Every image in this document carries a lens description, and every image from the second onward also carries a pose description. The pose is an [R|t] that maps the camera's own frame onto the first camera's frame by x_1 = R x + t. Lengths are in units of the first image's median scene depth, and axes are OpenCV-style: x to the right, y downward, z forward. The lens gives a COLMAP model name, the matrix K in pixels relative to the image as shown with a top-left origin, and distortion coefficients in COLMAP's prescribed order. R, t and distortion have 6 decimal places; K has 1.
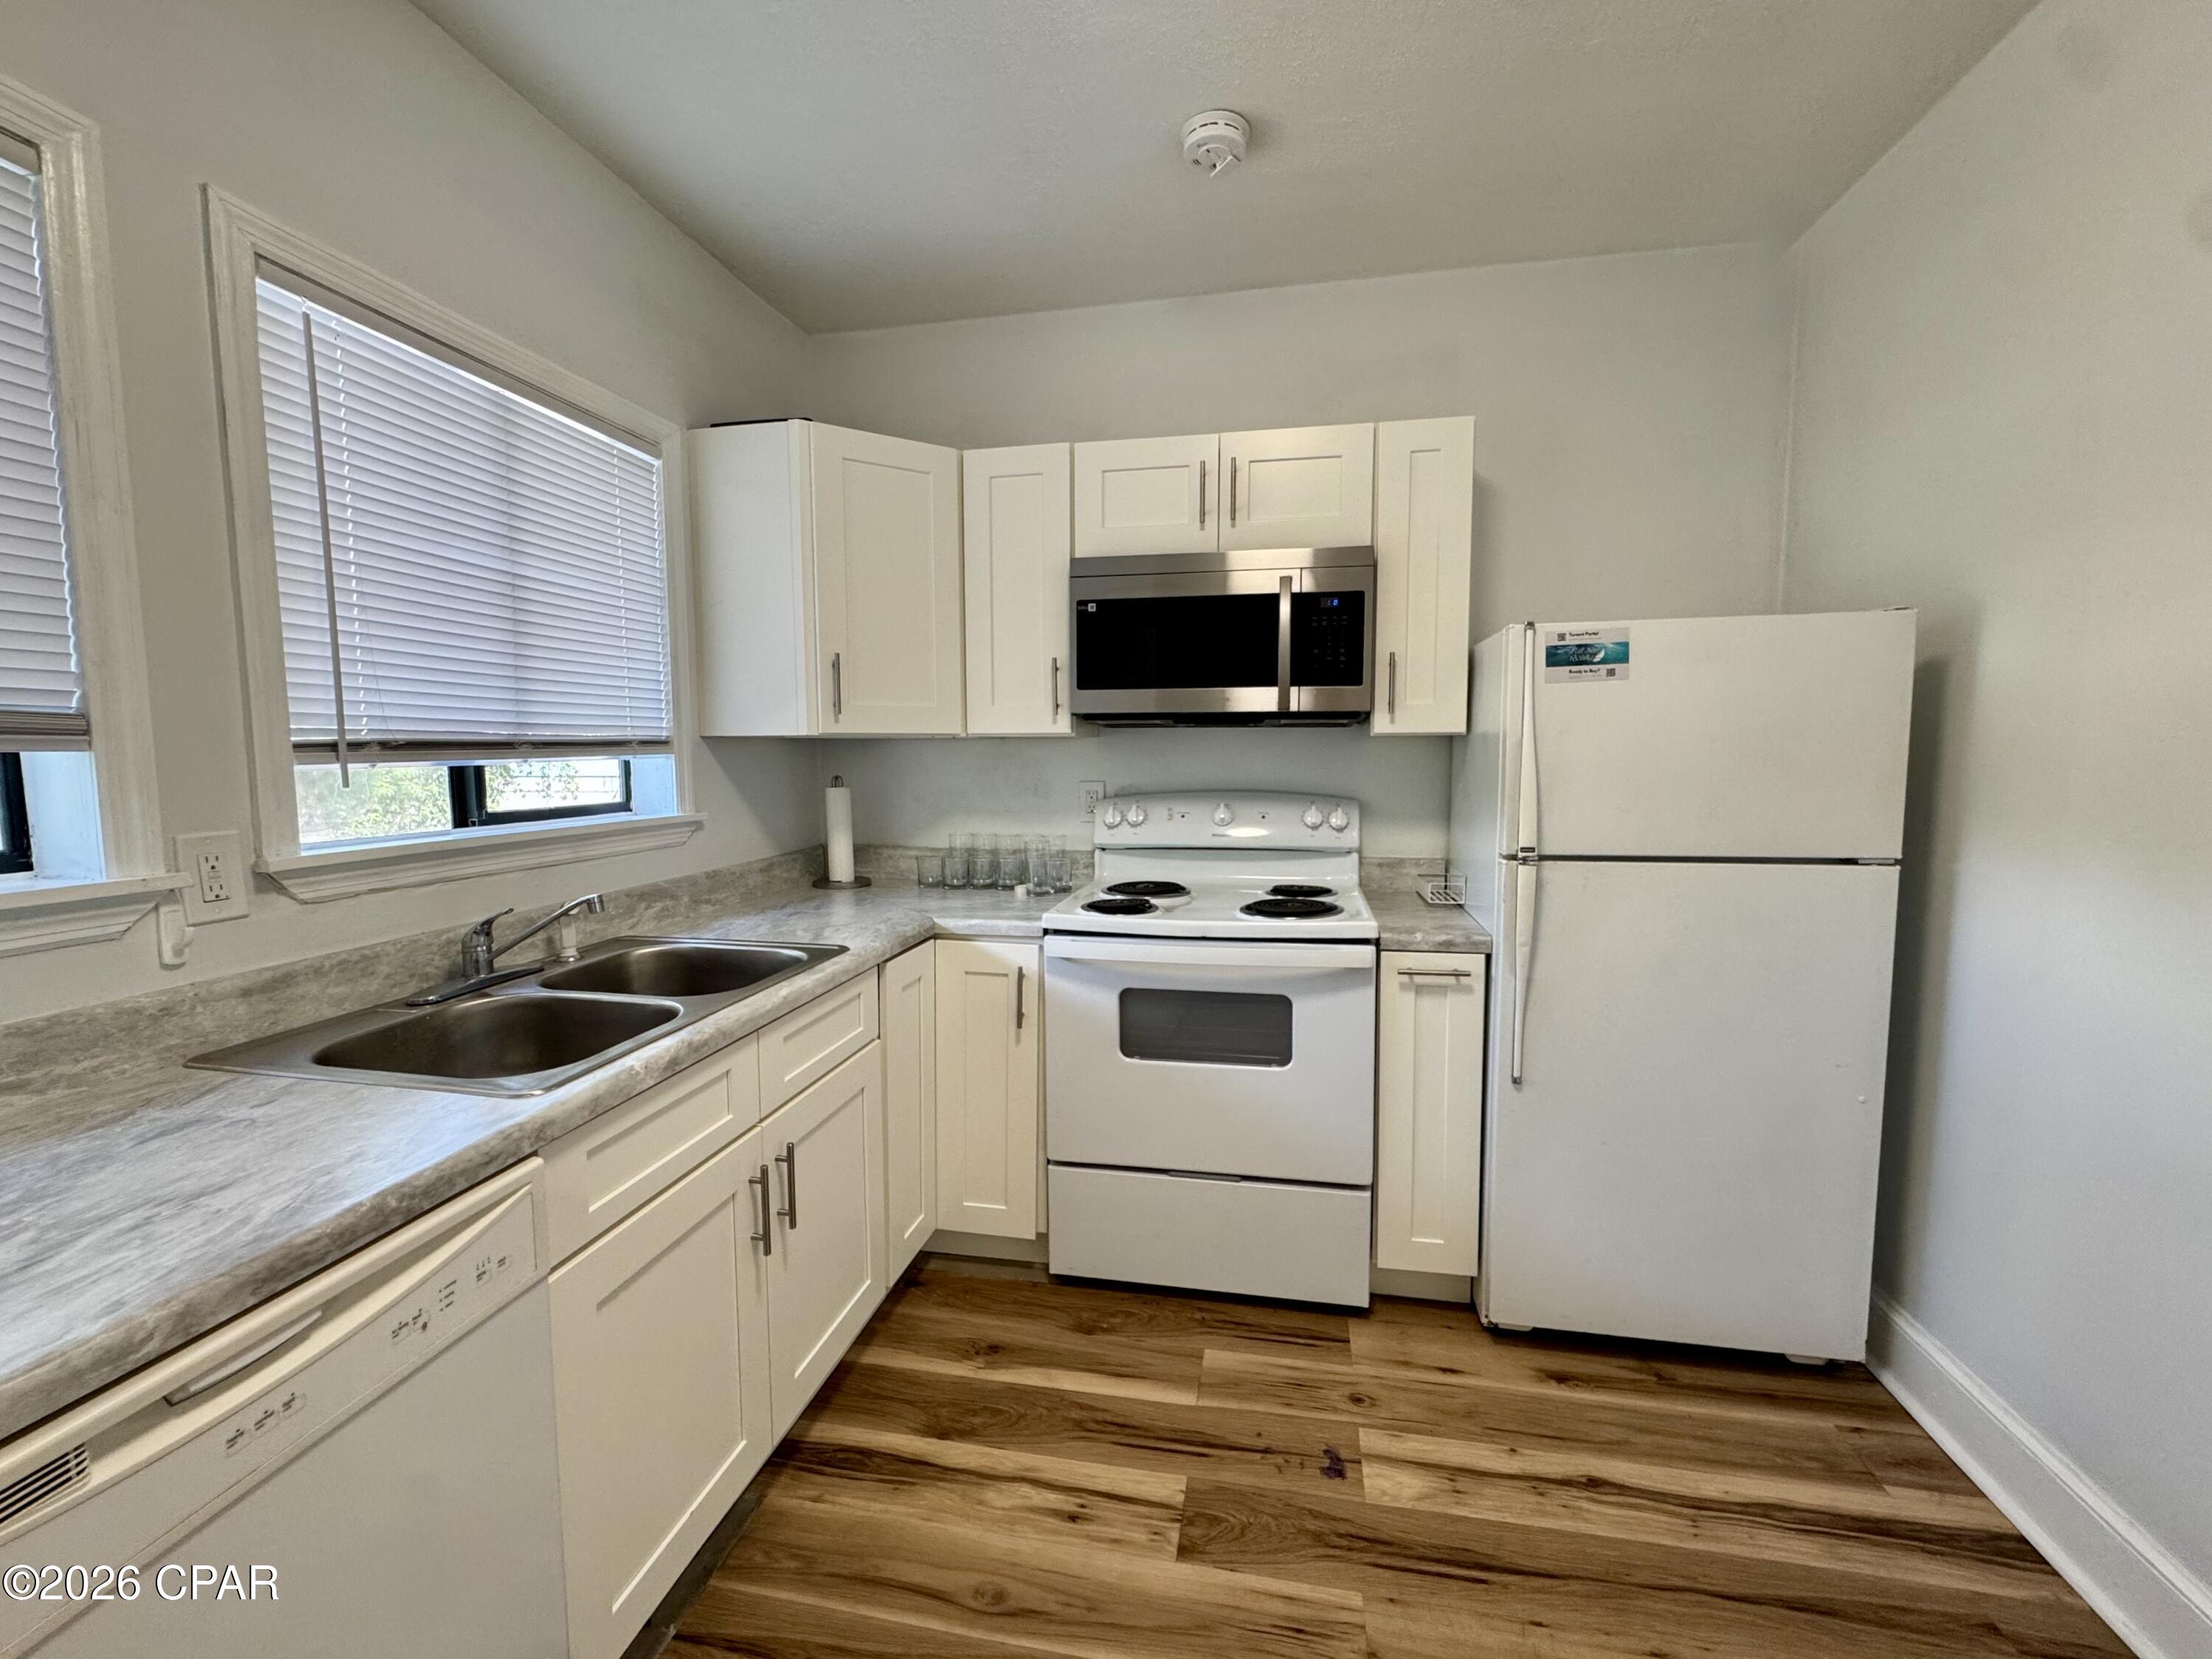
lens RADIAL K [[912.4, 0, 1112.8], [0, 912.4, 839.3], [0, 0, 1]] dist [-0.001552, -0.000390]
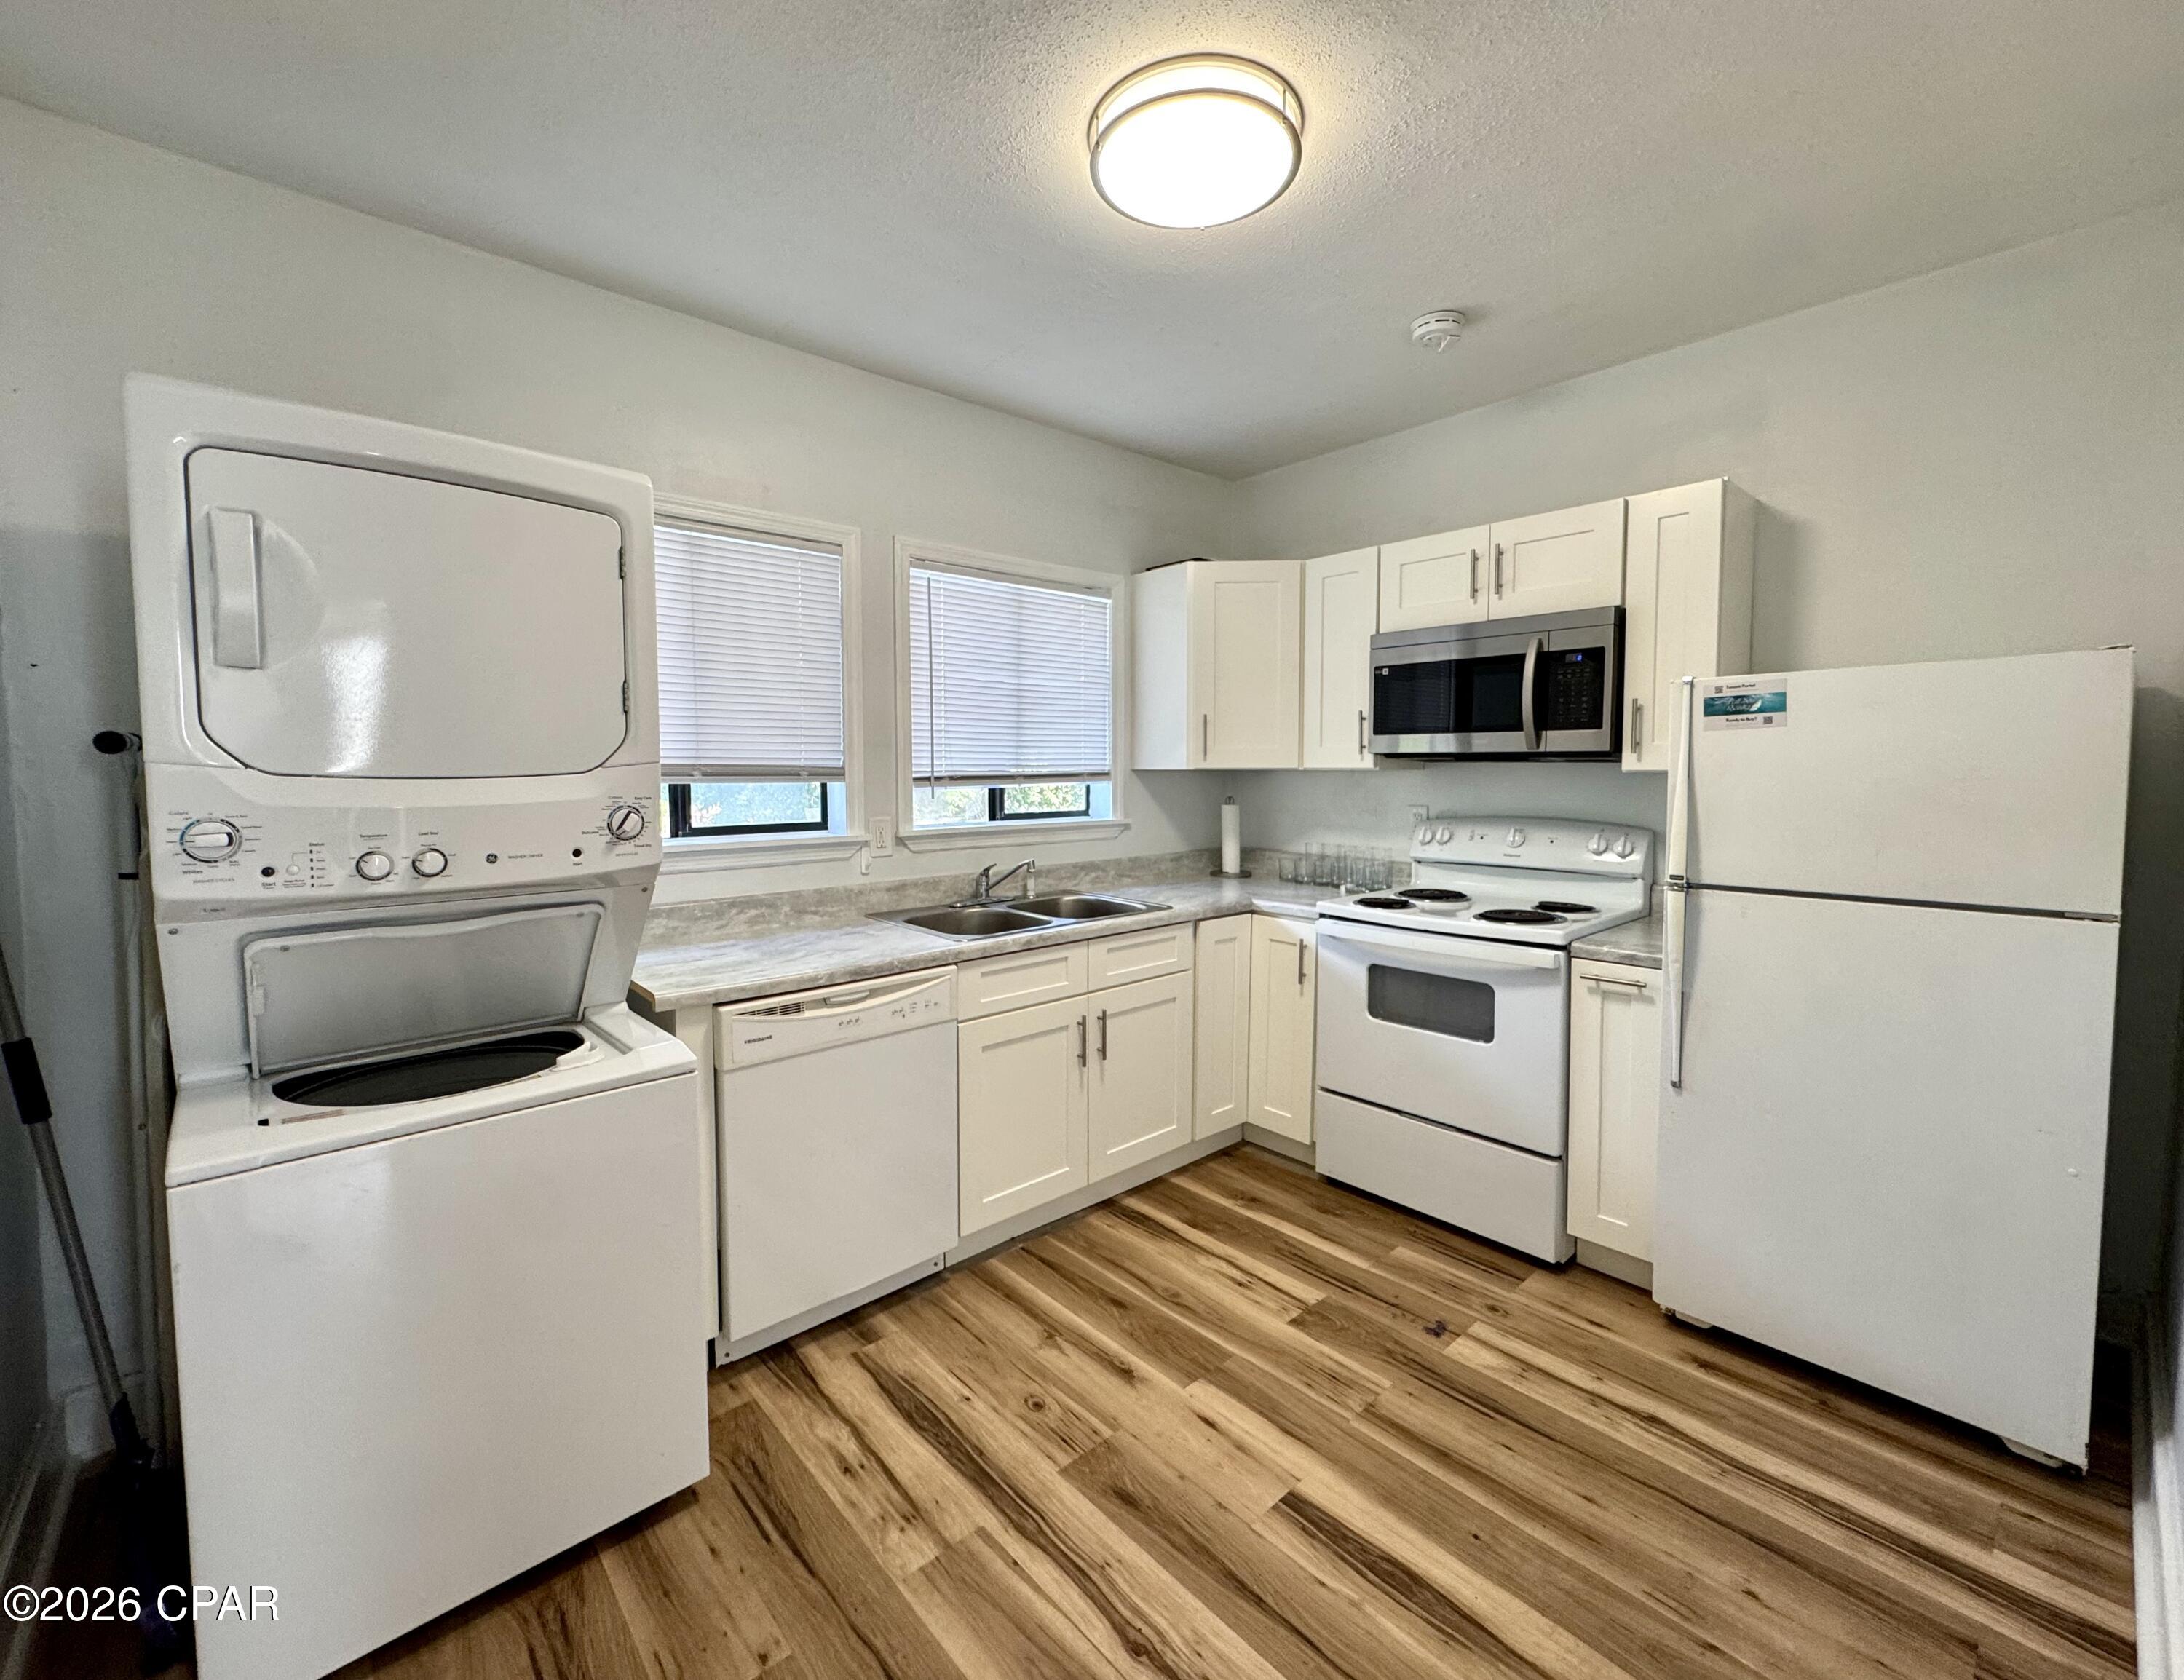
lens RADIAL K [[963.8, 0, 1126.7], [0, 963.8, 847.4], [0, 0, 1]] dist [-0.000620, -0.000021]
pose [[0.801862, 0.054845, -0.594987, 0.570314], [-0.060940, 0.998093, 0.009873, 0.003647], [0.594393, 0.028342, 0.803675, -0.344794]]
